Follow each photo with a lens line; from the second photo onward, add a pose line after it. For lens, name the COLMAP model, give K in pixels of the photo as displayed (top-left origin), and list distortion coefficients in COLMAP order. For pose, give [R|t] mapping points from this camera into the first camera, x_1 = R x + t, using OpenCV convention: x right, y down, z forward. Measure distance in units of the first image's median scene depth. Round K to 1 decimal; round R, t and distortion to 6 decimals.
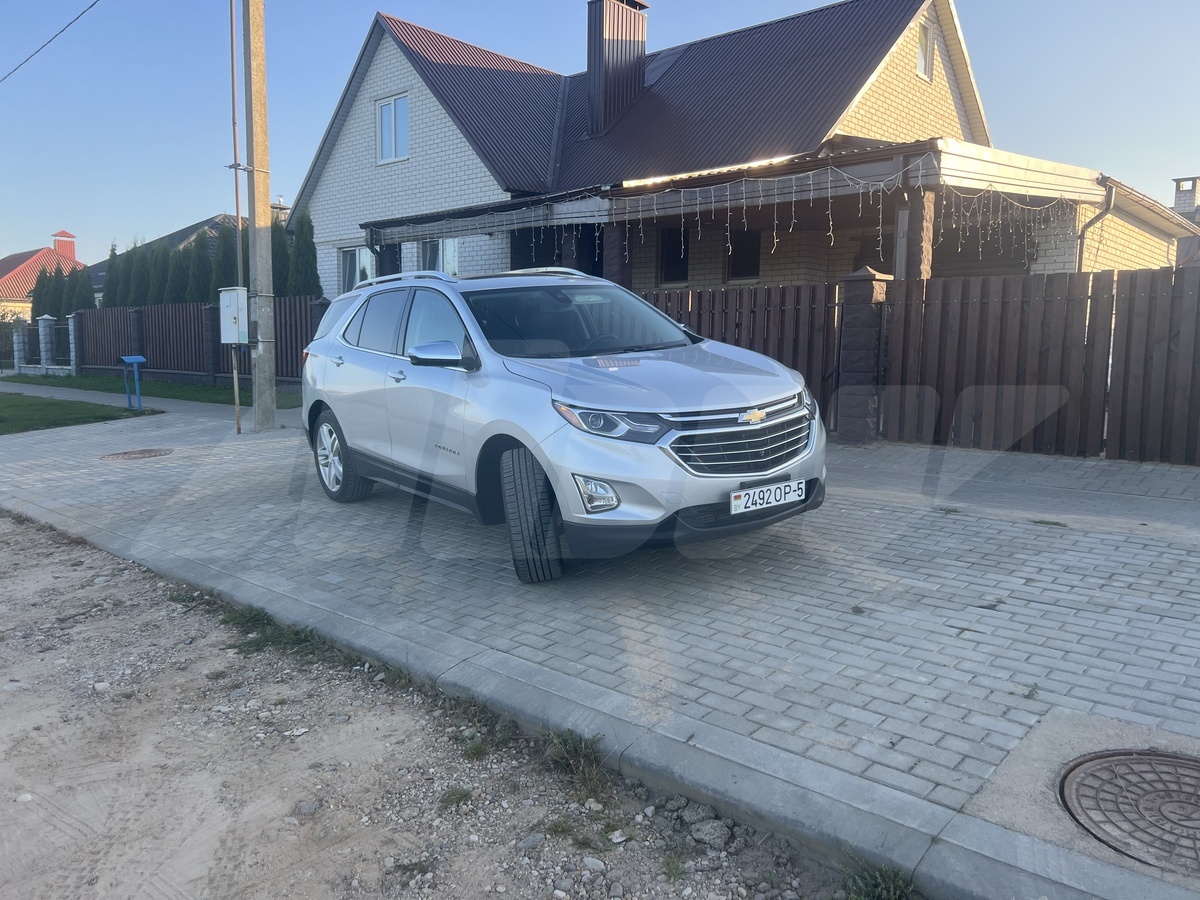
lens RADIAL K [[912.7, 0, 622.5], [0, 912.7, 453.7], [0, 0, 1]] dist [0.003281, -0.005897]
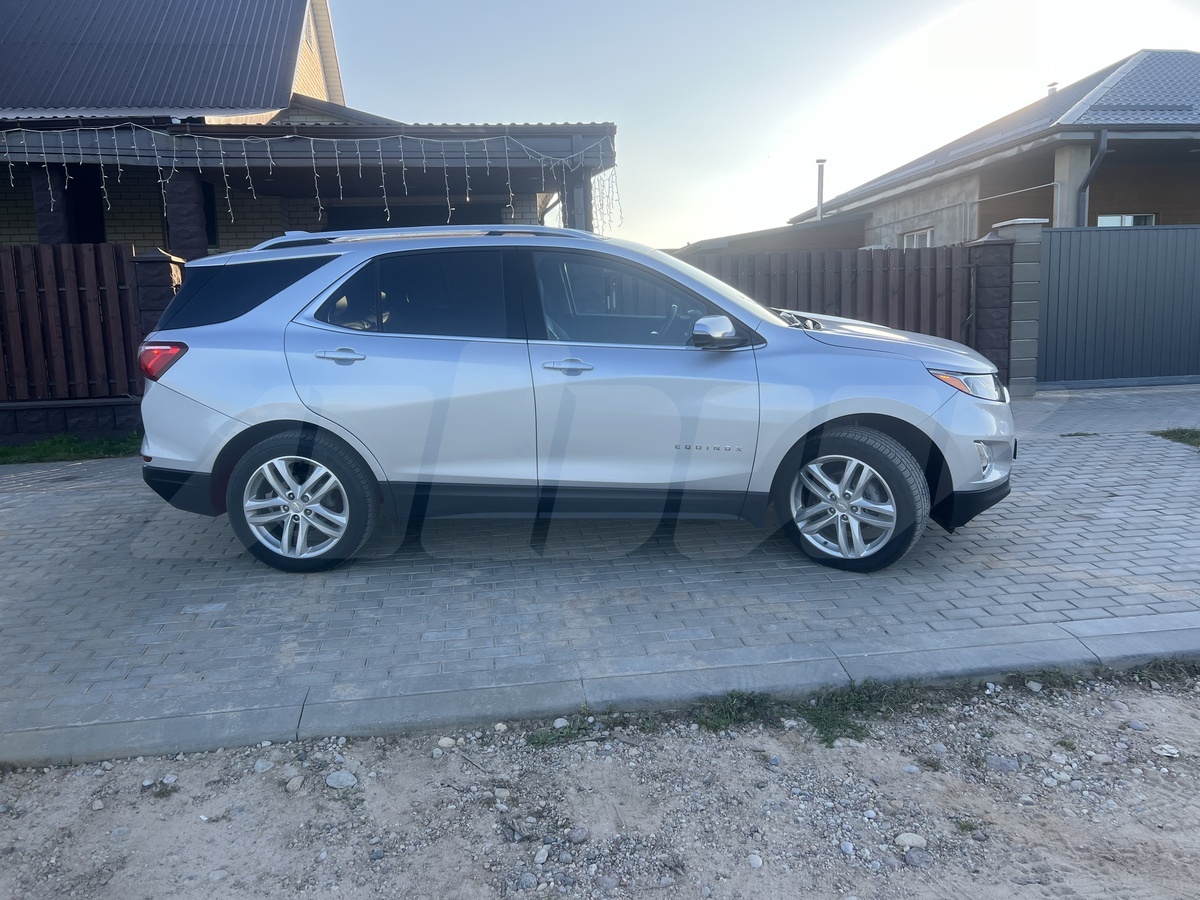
lens RADIAL K [[921.8, 0, 600.0], [0, 921.8, 450.0], [0, 0, 1]] dist [0.036406, -0.004684]
pose [[0.637738, -0.134445, 0.758429, -1.050269], [0.124681, 0.989682, 0.070598, -0.087191], [-0.760095, 0.049539, 0.647920, 0.641345]]
